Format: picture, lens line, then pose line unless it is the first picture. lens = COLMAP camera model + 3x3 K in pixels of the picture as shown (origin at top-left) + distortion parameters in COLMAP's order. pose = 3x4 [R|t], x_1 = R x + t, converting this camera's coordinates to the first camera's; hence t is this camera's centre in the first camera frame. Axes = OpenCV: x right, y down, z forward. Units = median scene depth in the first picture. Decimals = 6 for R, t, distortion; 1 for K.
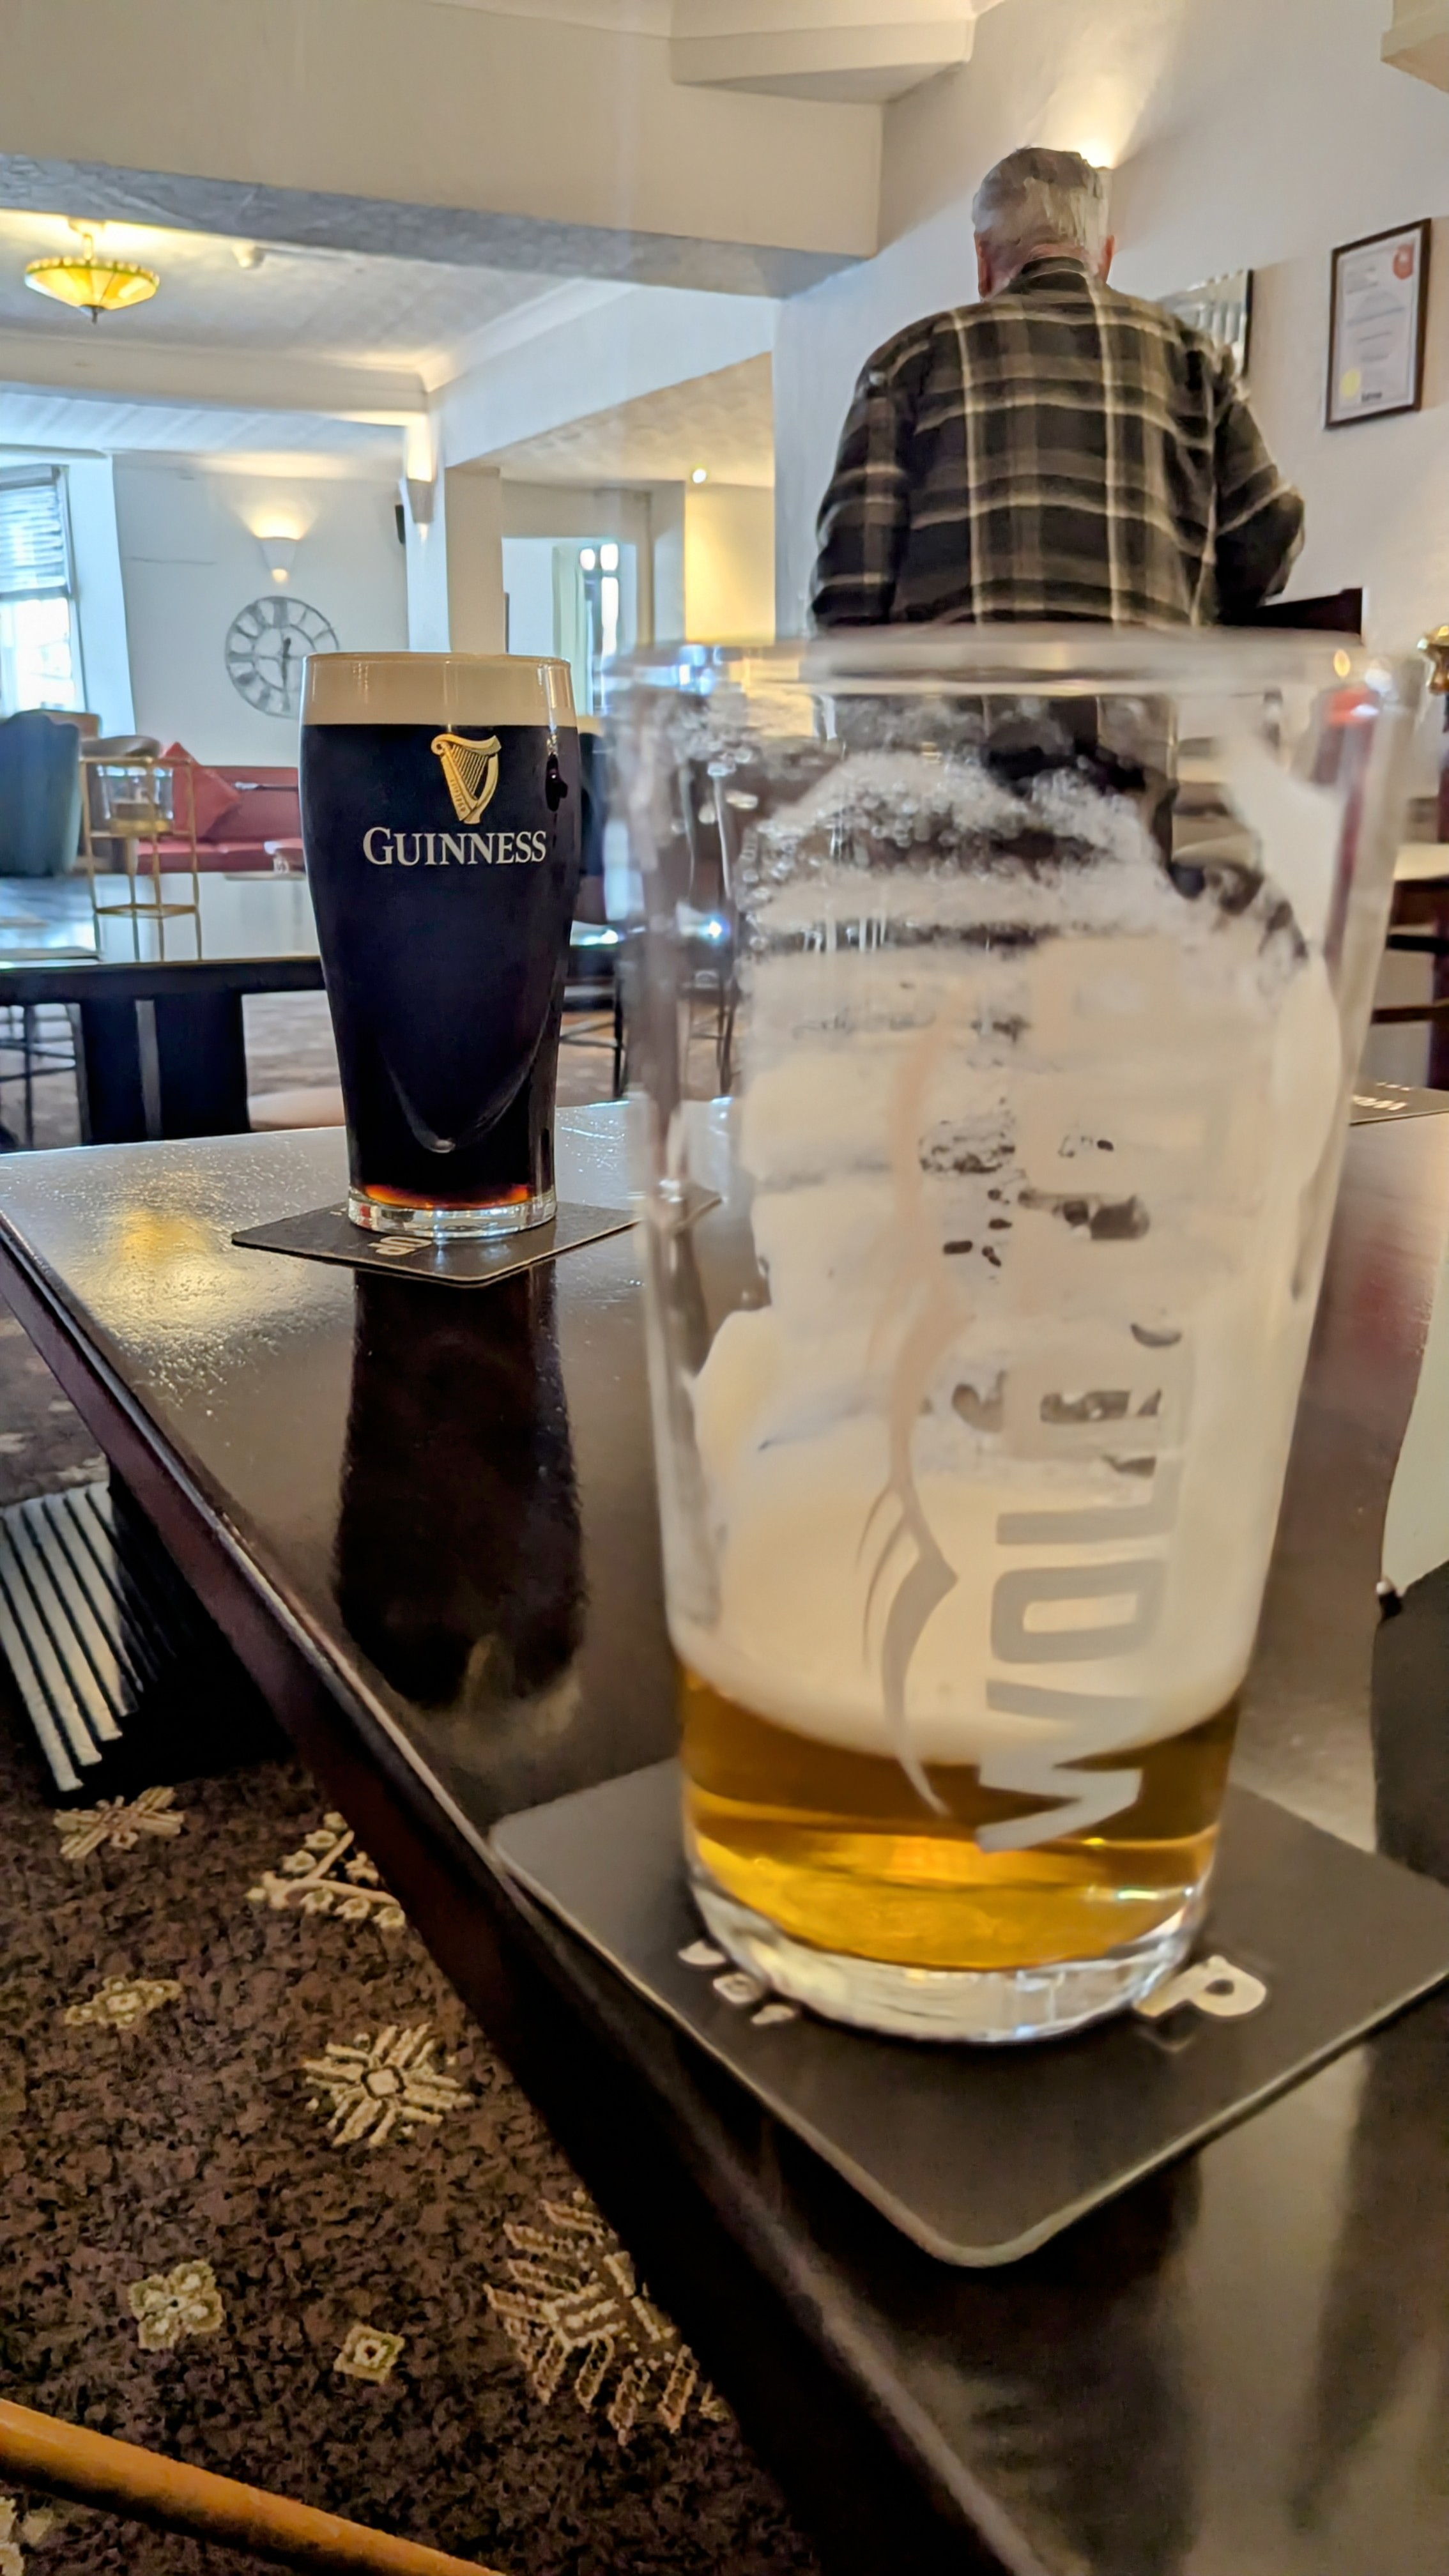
lens RADIAL K [[1876.2, 0, 749.3], [0, 1876.2, 1274.3], [0, 0, 1]] dist [0.030558, 0.003272]
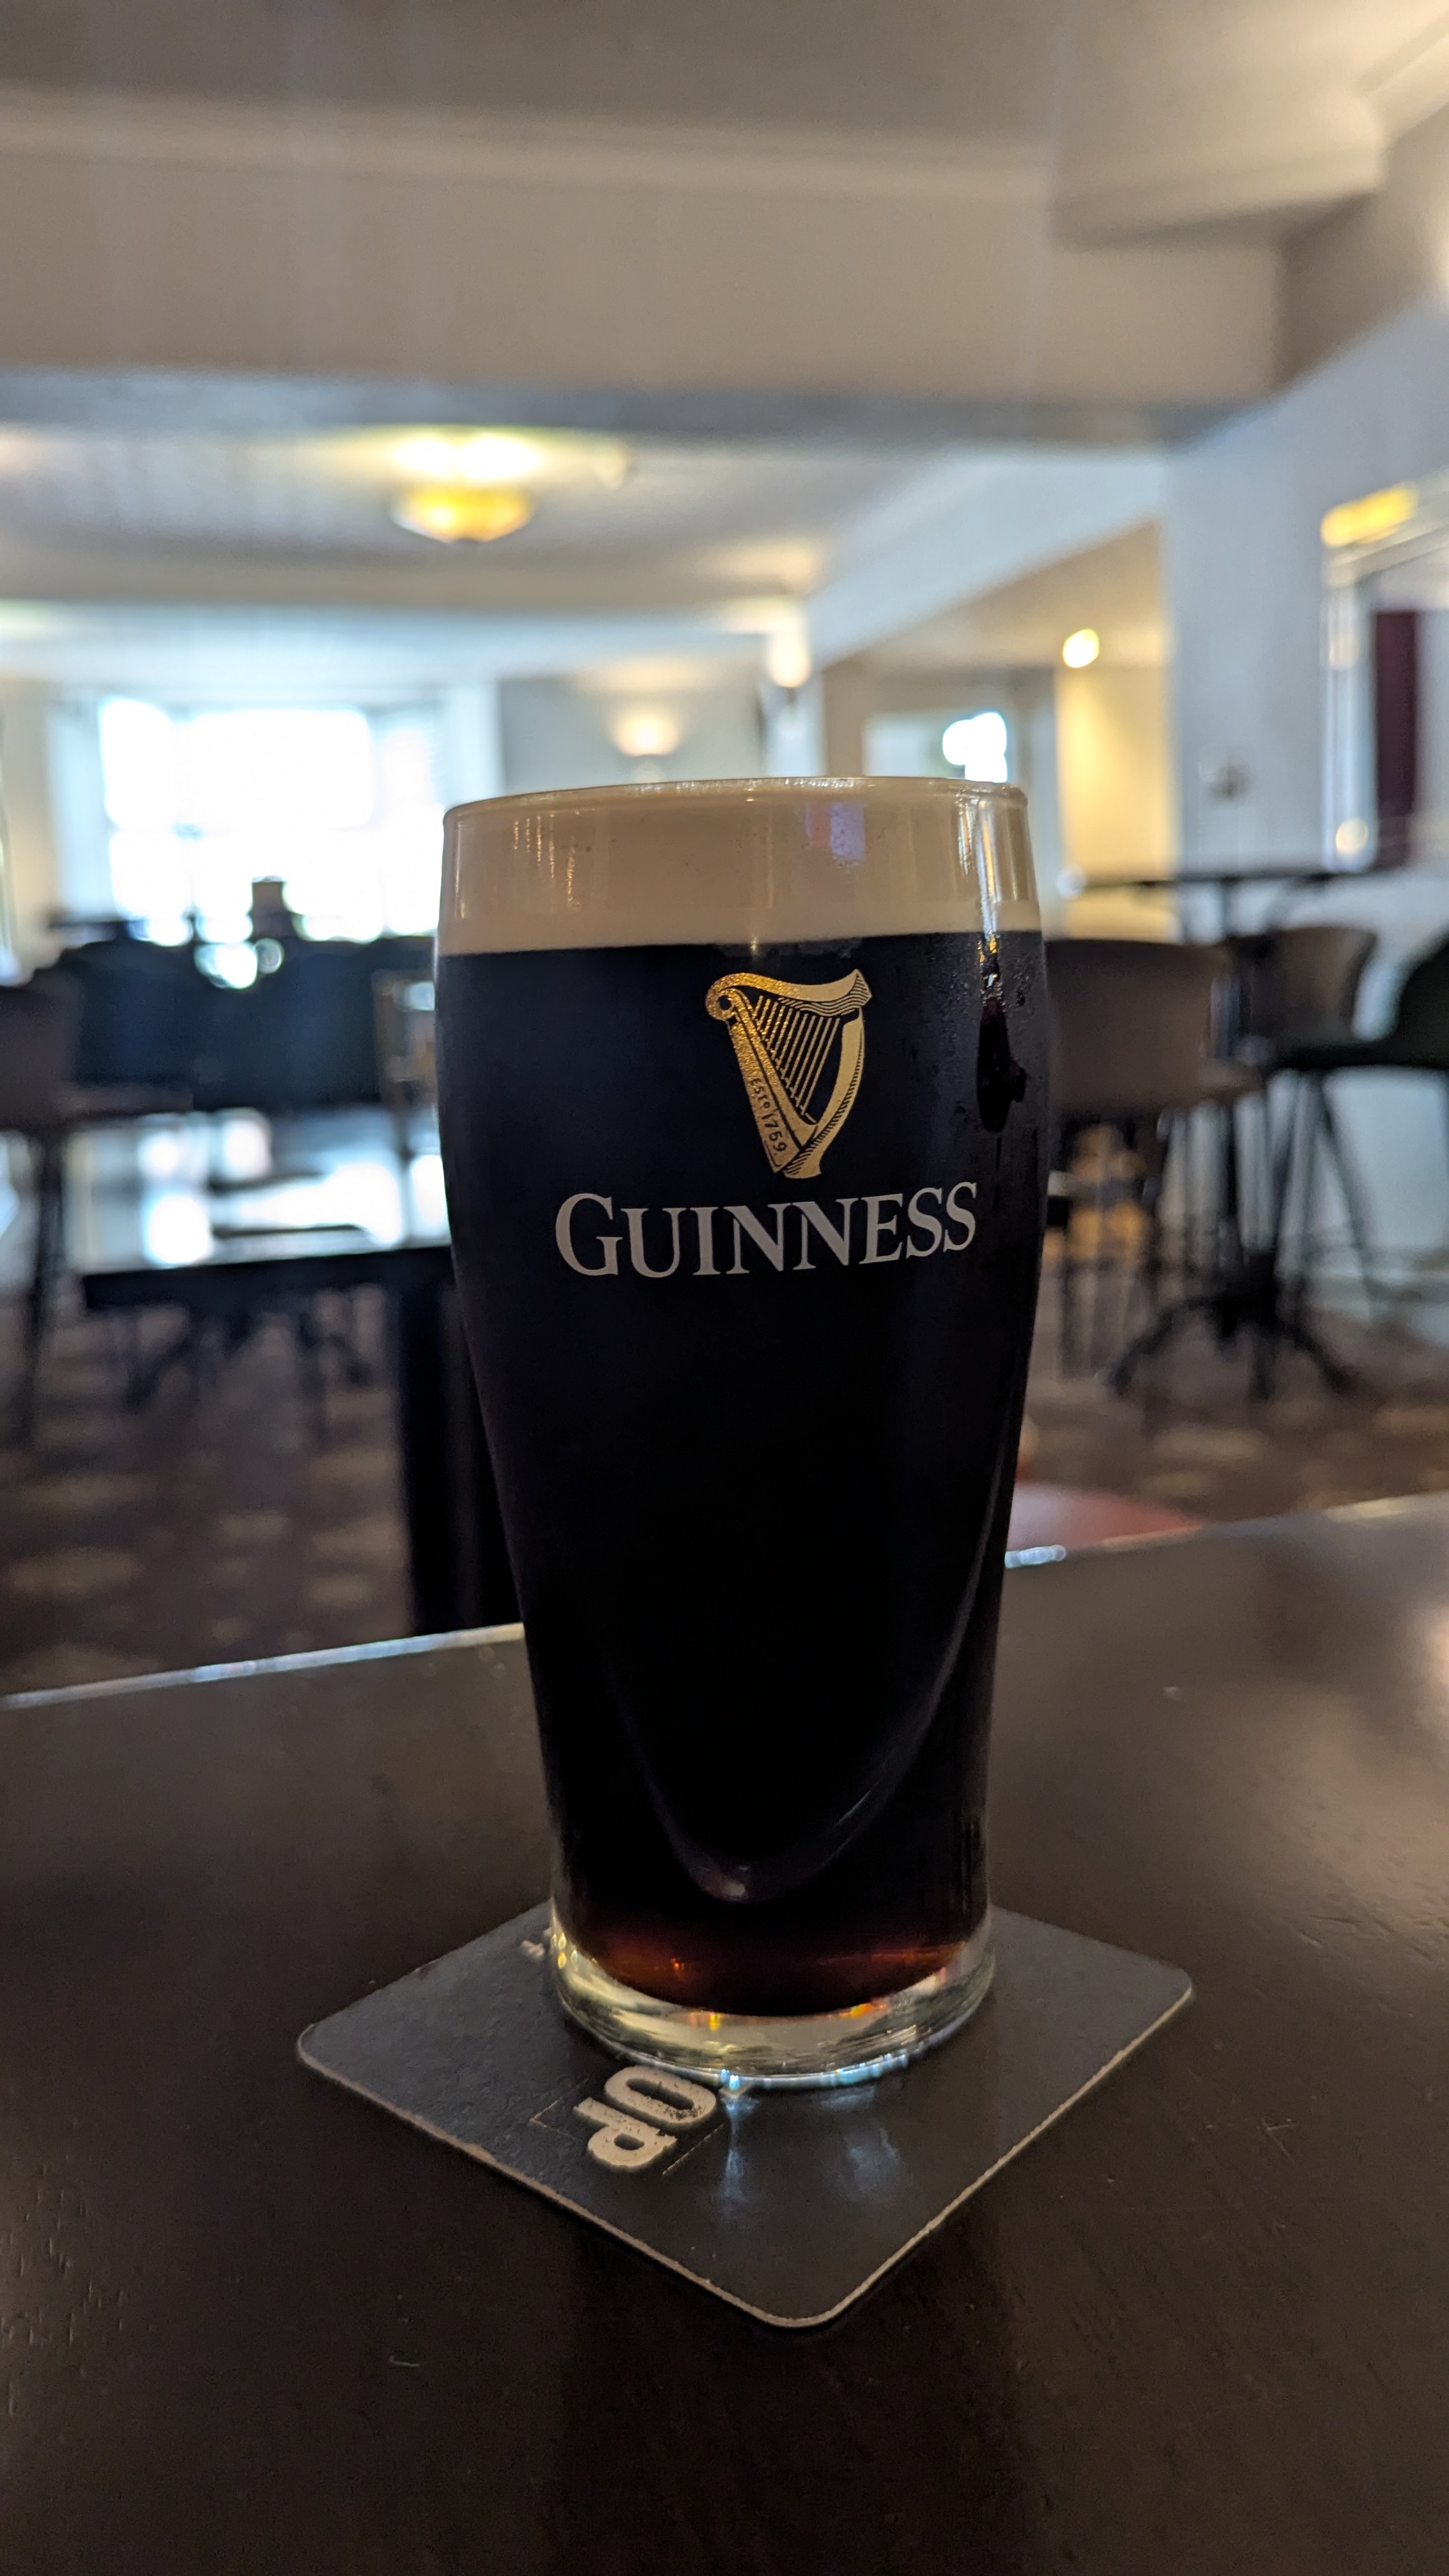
lens RADIAL K [[1876.2, 0, 721.6], [0, 1876.2, 1302.1], [0, 0, 1]] dist [0.030558, 0.003272]
pose [[0.977905, -0.013521, -0.208613, -0.077627], [-0.003494, 0.996709, -0.080982, -0.176388], [0.209021, 0.079921, 0.974640, 0.585638]]
